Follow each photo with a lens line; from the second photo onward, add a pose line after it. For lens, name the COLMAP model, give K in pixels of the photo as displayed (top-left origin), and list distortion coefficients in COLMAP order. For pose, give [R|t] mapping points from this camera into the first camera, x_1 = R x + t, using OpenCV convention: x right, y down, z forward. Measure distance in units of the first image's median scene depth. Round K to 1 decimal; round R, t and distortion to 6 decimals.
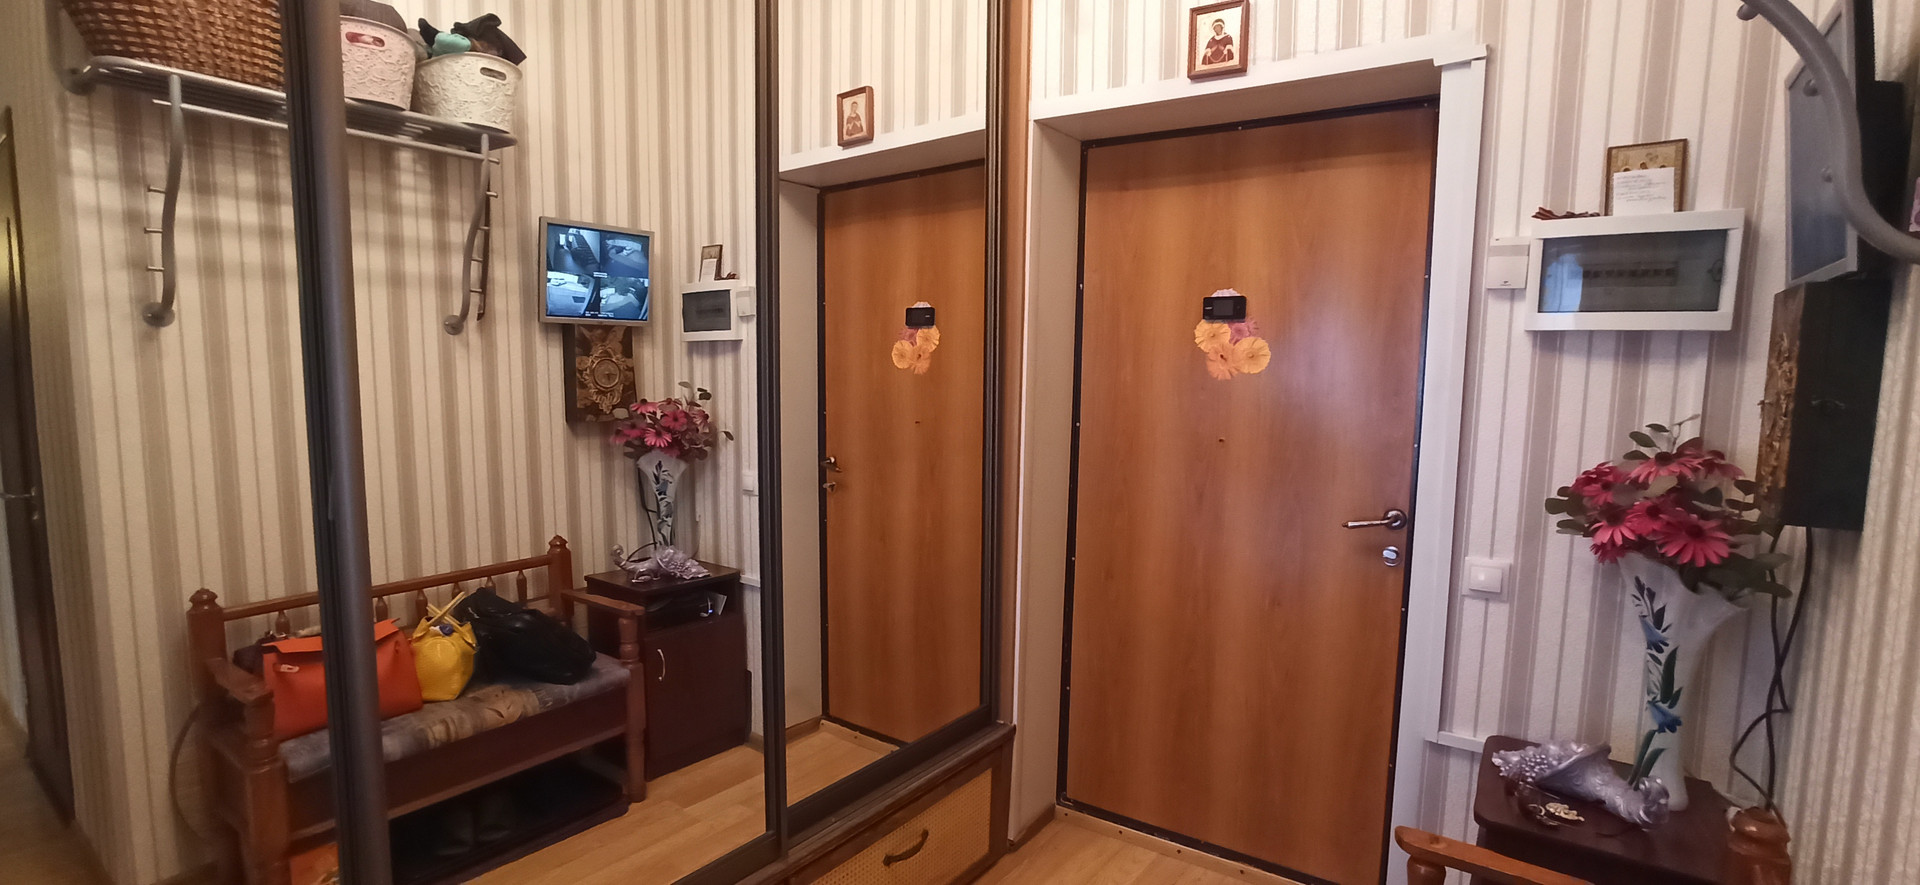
lens RADIAL K [[880.2, 0, 964.4], [0, 880.2, 452.1], [0, 0, 1]] dist [-0.065213, 0.039270]
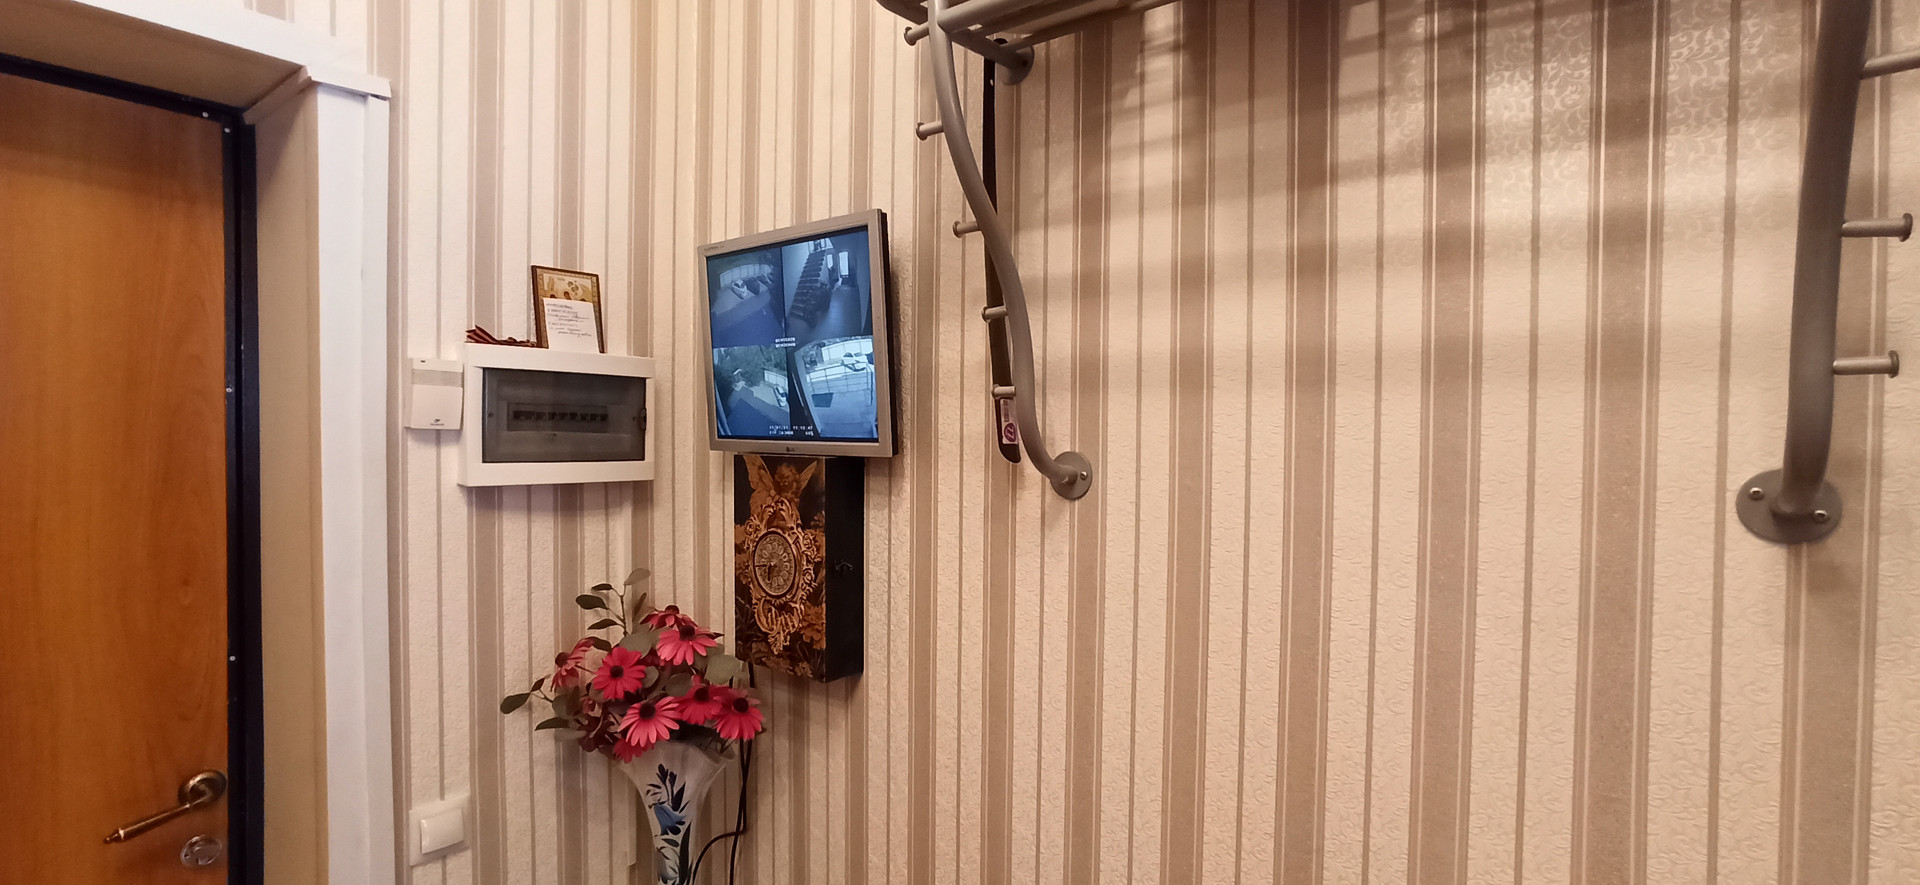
lens RADIAL K [[880.2, 0, 964.4], [0, 880.2, 452.1], [0, 0, 1]] dist [-0.065213, 0.039270]
pose [[0.039813, -0.038216, 0.998476, -0.080245], [0.093336, 0.995041, 0.034362, -0.155319], [-0.994838, 0.091826, 0.043182, 0.532245]]
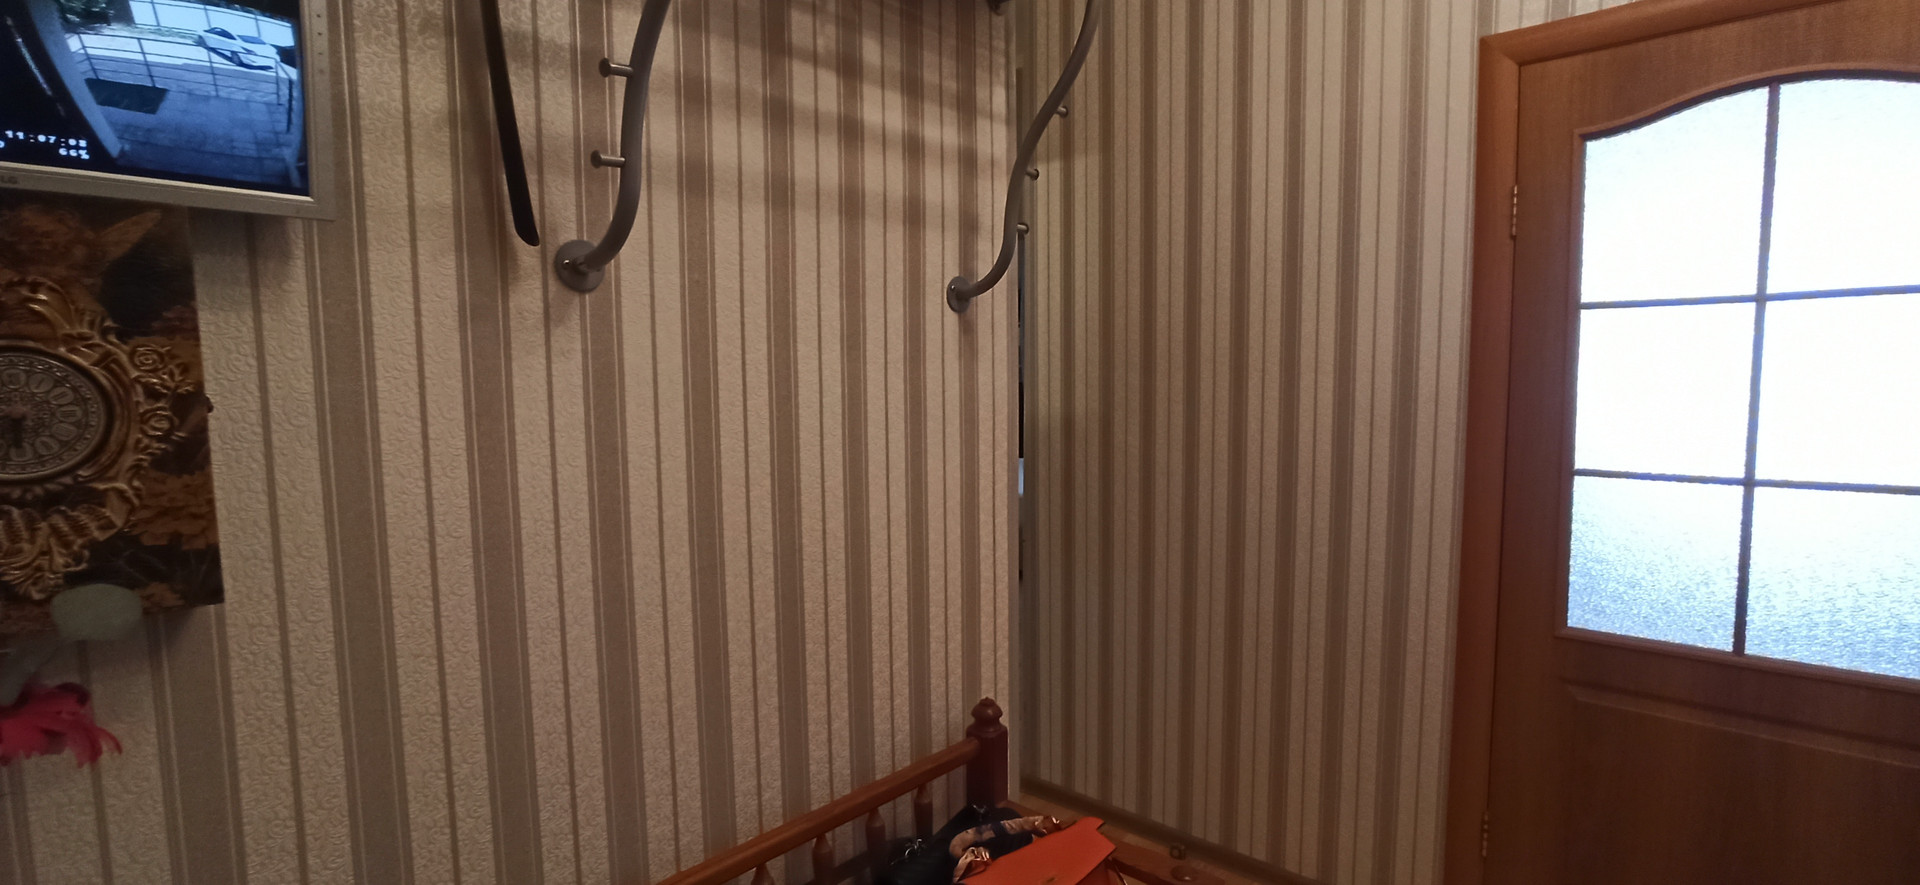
lens RADIAL K [[880.2, 0, 964.4], [0, 880.2, 452.1], [0, 0, 1]] dist [-0.065213, 0.039270]
pose [[-0.996154, -0.014829, 0.086359, 0.257234], [0.002686, 0.979944, 0.199256, -0.100542], [-0.087581, 0.198722, -0.976135, 1.081090]]
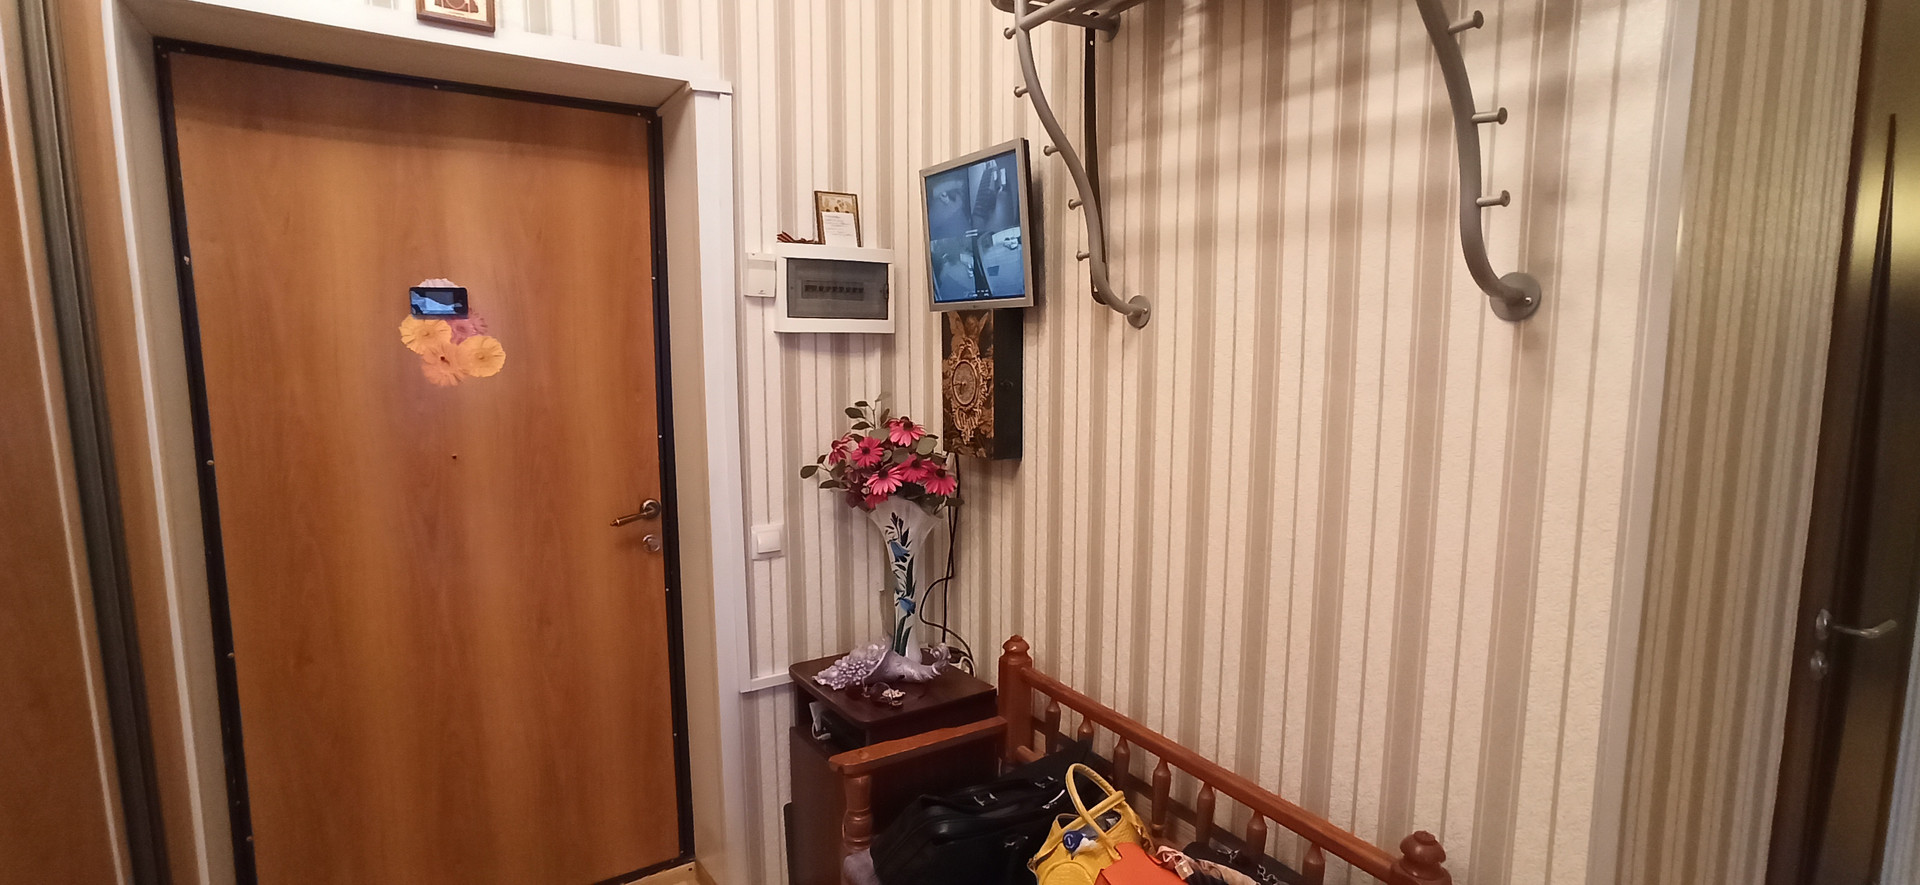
lens RADIAL K [[880.2, 0, 964.4], [0, 880.2, 452.1], [0, 0, 1]] dist [-0.065213, 0.039270]
pose [[0.362924, -0.128938, 0.922855, -0.411476], [0.101572, 0.989953, 0.098368, -0.068735], [-0.926266, 0.058036, 0.372374, 0.308165]]
